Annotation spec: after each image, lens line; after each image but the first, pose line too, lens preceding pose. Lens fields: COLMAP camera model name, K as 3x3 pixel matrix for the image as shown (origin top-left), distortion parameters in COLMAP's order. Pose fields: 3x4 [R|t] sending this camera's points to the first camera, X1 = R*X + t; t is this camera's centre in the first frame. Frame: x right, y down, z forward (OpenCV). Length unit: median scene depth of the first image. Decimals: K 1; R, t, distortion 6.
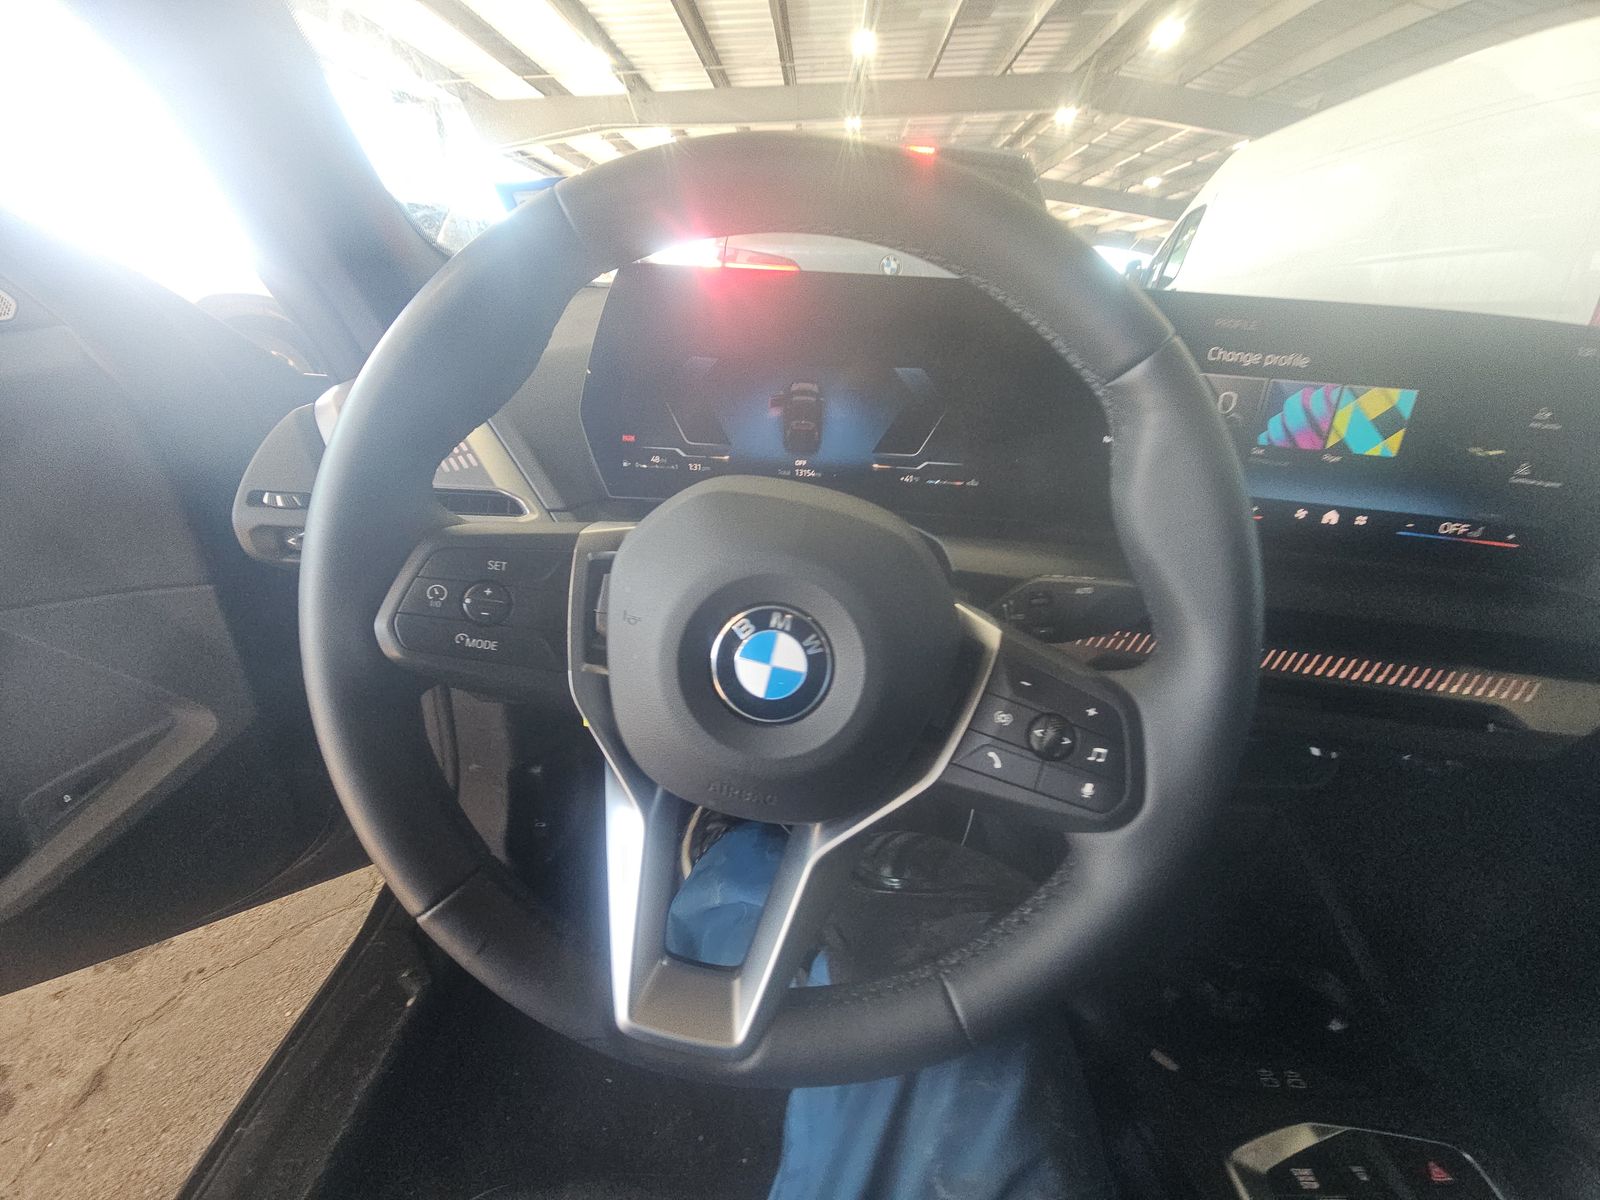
lens RADIAL K [[645.8, 0, 797.6], [0, 645.8, 605.7], [0, 0, 1]] dist [0.000932, -0.000246]
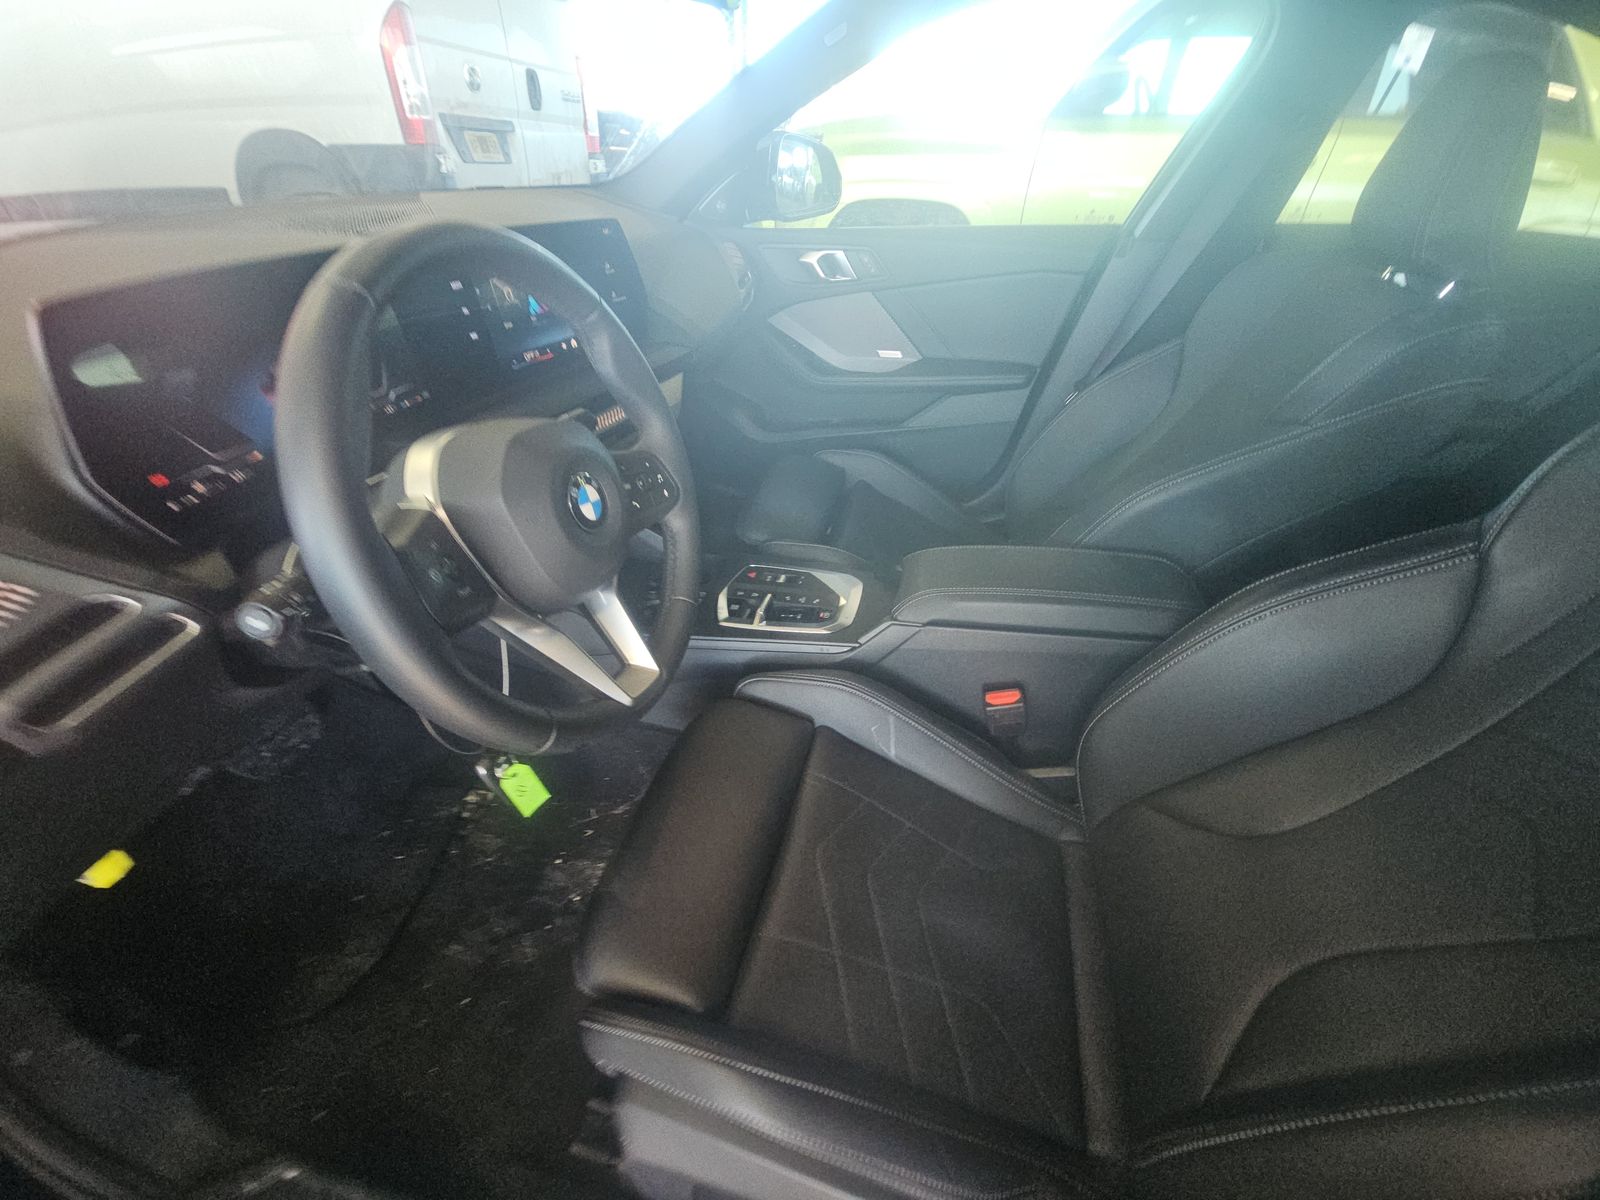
lens RADIAL K [[645.8, 0, 797.6], [0, 645.8, 605.7], [0, 0, 1]] dist [0.000932, -0.000246]
pose [[0.210148, -0.610049, 0.763988, -0.884592], [0.395457, 0.767699, 0.504234, -0.226702], [-0.894121, 0.196161, 0.402578, -0.176258]]
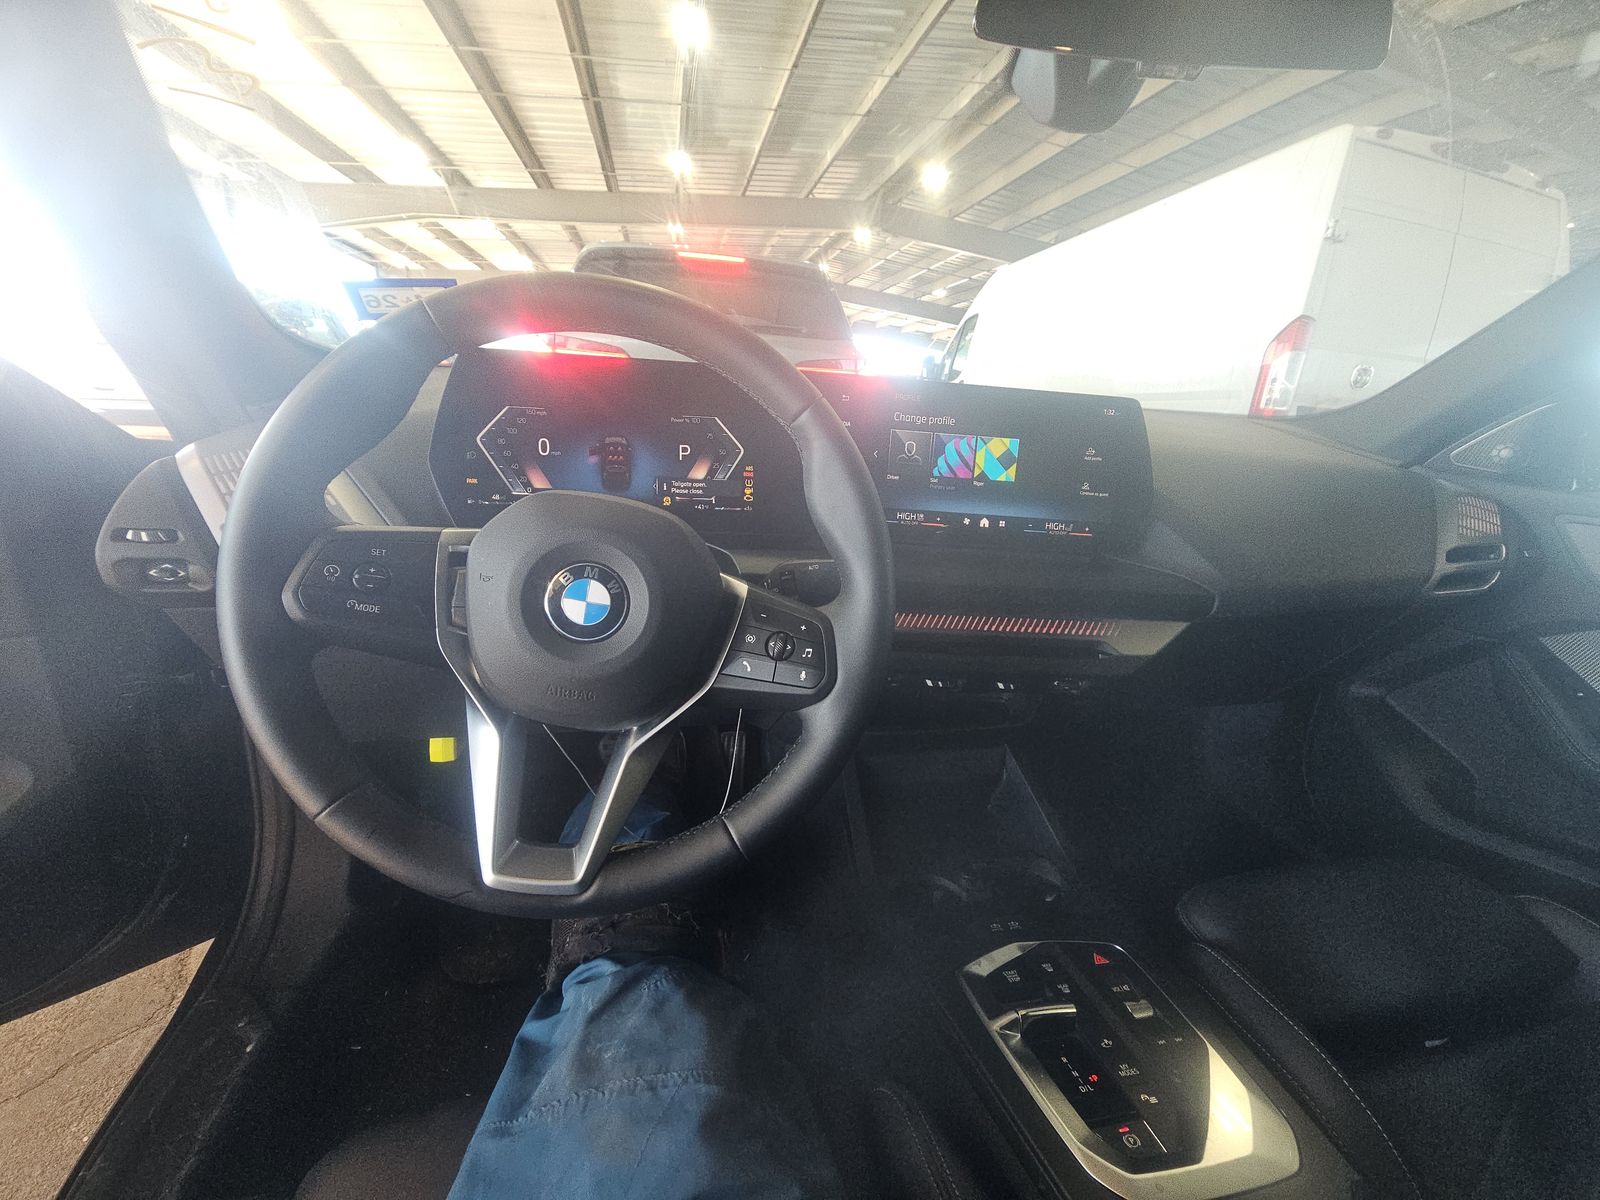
lens RADIAL K [[644.9, 0, 796.8], [0, 644.9, 607.2], [0, 0, 1]] dist [0.014257, -0.009867]
pose [[0.972997, -0.062337, 0.222239, 0.055283], [0.087046, 0.990847, -0.103173, 0.163158], [-0.213774, 0.119732, 0.969518, -0.312299]]
